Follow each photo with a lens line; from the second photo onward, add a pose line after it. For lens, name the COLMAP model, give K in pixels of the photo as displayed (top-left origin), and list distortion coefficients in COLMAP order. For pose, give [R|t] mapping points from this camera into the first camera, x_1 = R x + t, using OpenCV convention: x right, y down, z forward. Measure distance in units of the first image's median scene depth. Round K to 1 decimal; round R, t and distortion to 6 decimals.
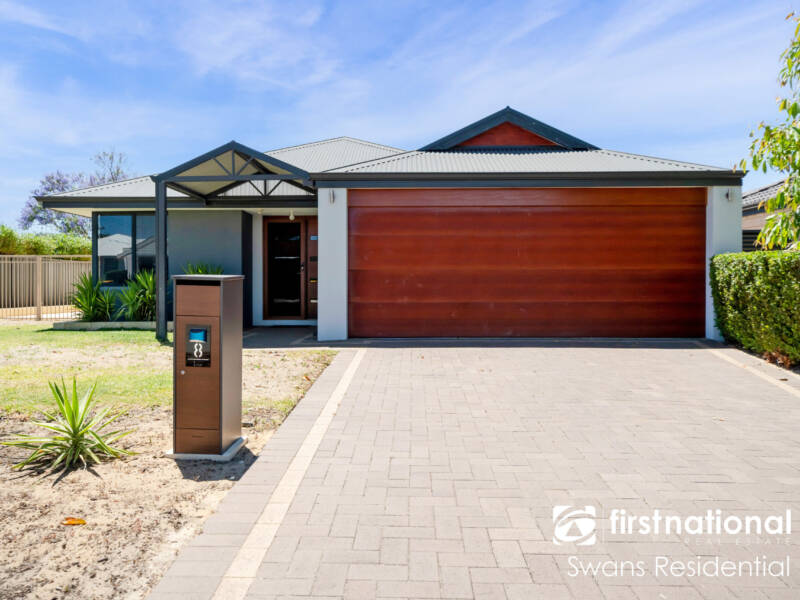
lens RADIAL K [[559.6, 0, 400.0], [0, 559.6, 300.0], [0, 0, 1]] dist [-0.000042, 0.000730]
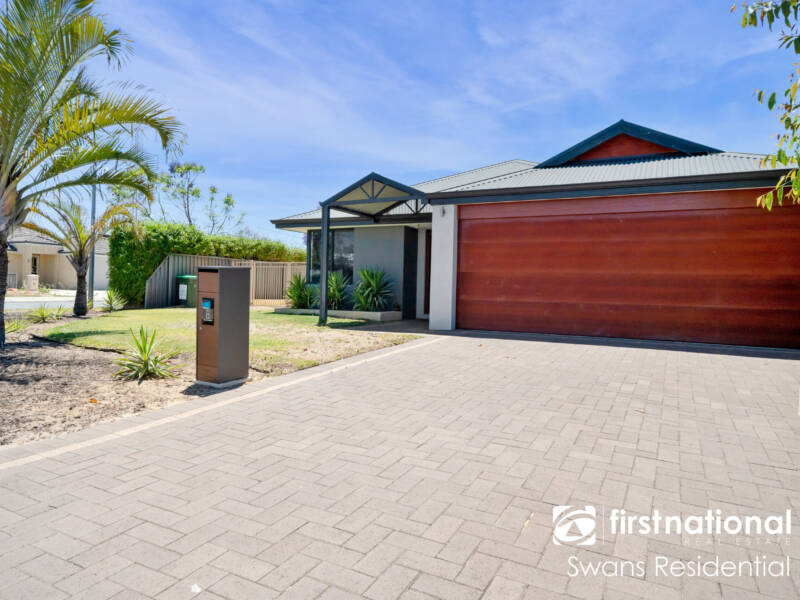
lens RADIAL K [[490.6, 0, 400.6], [0, 490.6, 291.6], [0, 0, 1]] dist [0.000513, 0.000243]
pose [[0.909099, 0.025716, -0.415785, 0.235434], [-0.036226, 0.999192, -0.017408, 0.010609], [0.415002, 0.030887, 0.909296, -0.005620]]
